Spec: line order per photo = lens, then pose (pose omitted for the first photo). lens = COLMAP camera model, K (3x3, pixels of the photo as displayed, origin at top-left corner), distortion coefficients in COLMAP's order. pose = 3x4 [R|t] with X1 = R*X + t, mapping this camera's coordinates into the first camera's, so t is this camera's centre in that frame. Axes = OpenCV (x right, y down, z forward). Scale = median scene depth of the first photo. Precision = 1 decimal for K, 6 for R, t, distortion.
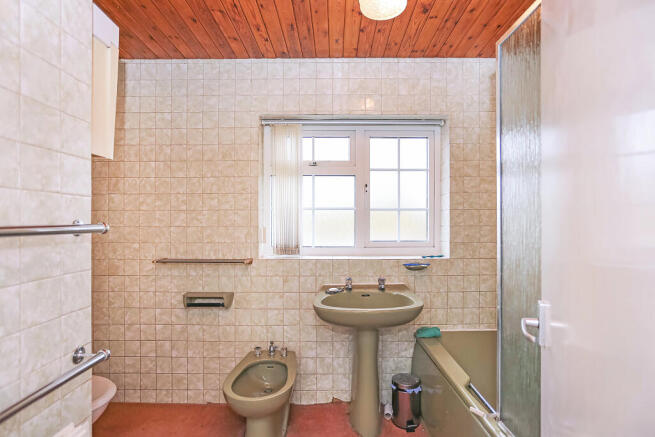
lens RADIAL K [[330.0, 0, 327.5], [0, 330.0, 223.5], [0, 0, 1]] dist [-0.001819, 0.000067]
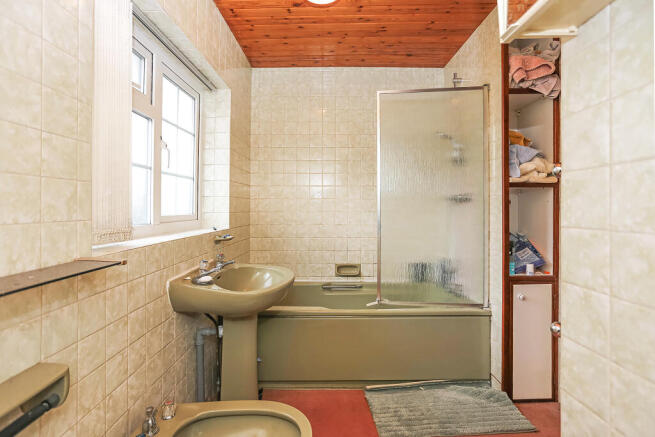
lens RADIAL K [[325.1, 0, 327.0], [0, 325.1, 209.0], [0, 0, 1]] dist [-0.000165, 0.000222]
pose [[-0.011124, -0.002407, 0.999935, -0.642671], [0.000031, 0.999997, 0.002407, 0.043532], [-0.999938, 0.000058, -0.011123, 0.693881]]
